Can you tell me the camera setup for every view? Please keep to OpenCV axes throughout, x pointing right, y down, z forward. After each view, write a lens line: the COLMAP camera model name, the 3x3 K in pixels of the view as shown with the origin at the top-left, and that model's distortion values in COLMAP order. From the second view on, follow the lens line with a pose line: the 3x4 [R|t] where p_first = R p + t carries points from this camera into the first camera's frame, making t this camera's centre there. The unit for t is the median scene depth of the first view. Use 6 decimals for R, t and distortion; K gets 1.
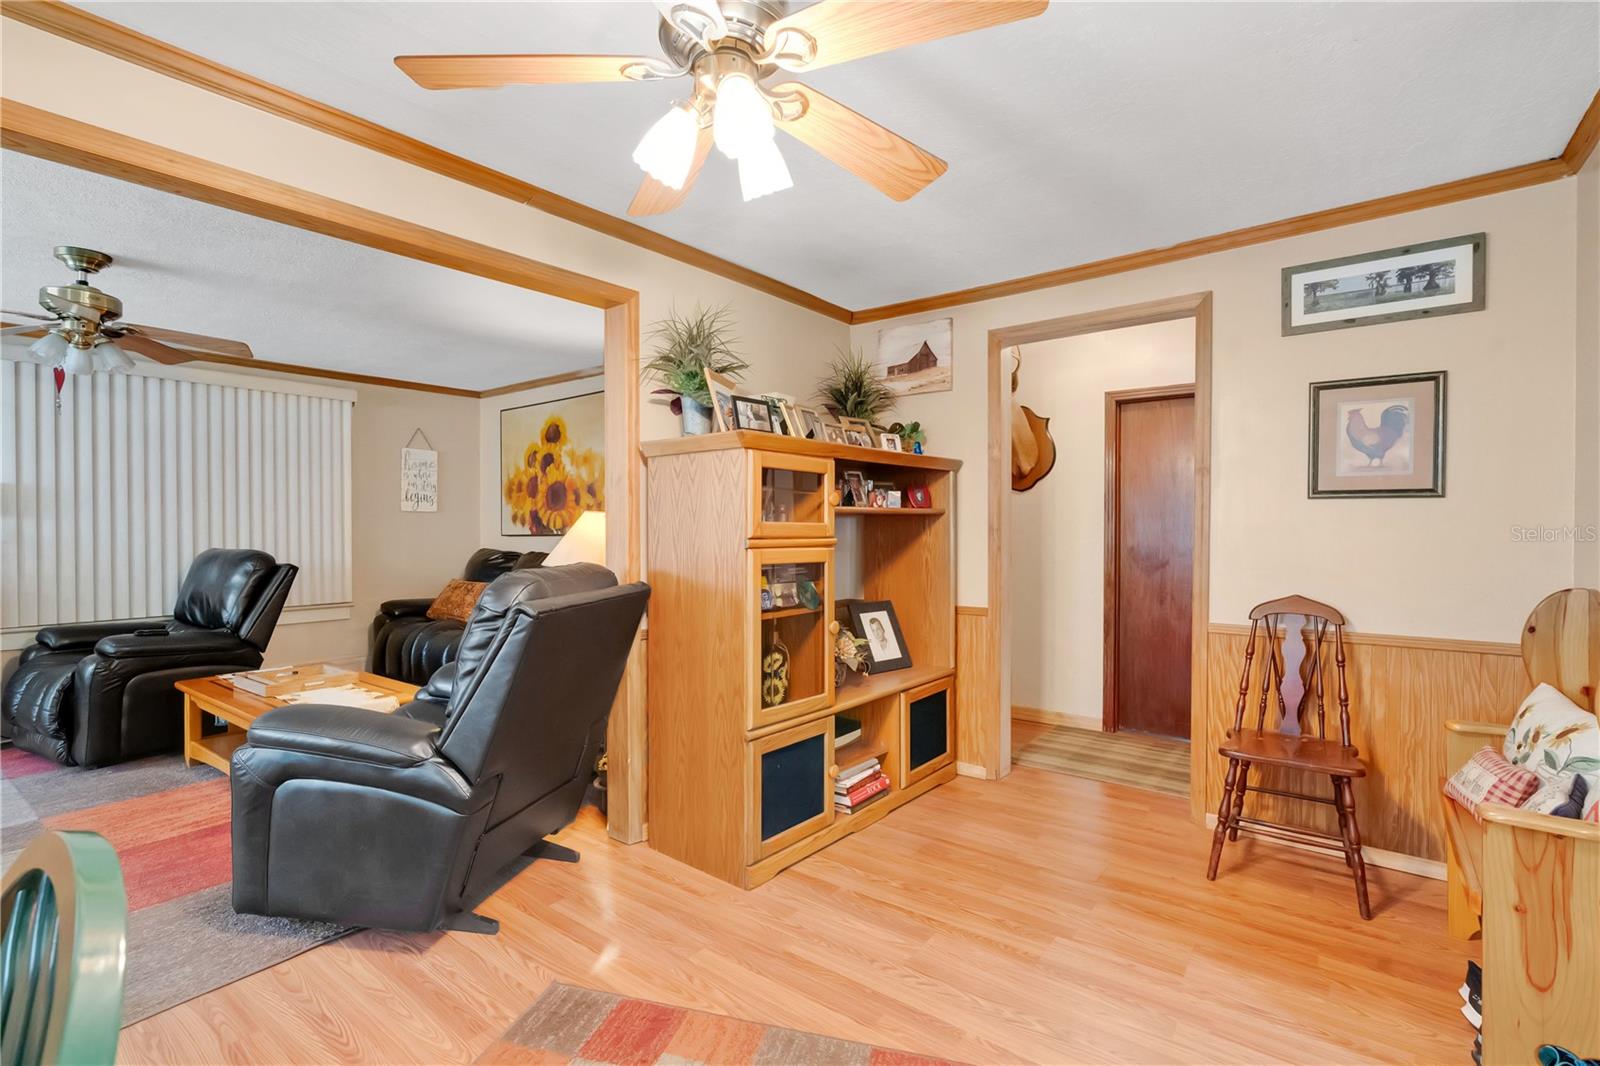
lens RADIAL K [[745.4, 0, 800.4], [0, 745.4, 537.3], [0, 0, 1]] dist [-0.005220, -0.000567]
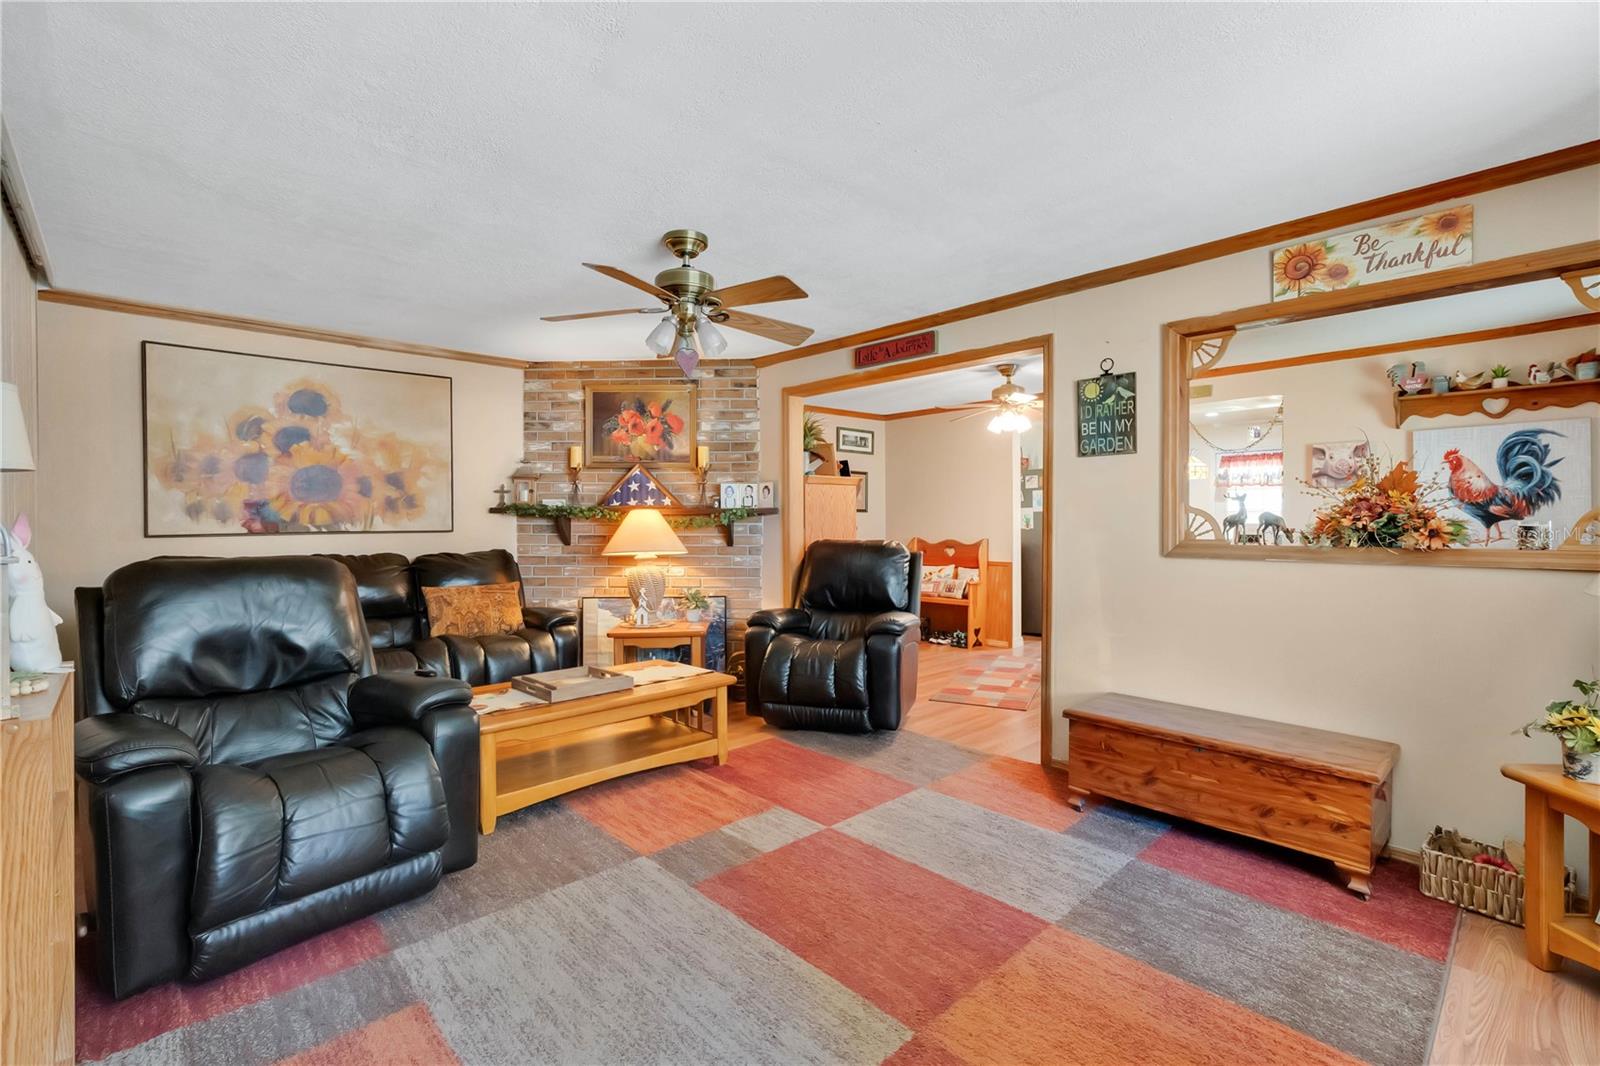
lens RADIAL K [[729.7, 0, 798.7], [0, 729.7, 529.7], [0, 0, 1]] dist [-0.006663, 0.003213]
pose [[0.143311, -0.007198, 0.989652, -1.019970], [0.020917, 0.999772, 0.004243, 0.000963], [-0.989457, 0.020093, 0.143429, 0.385779]]
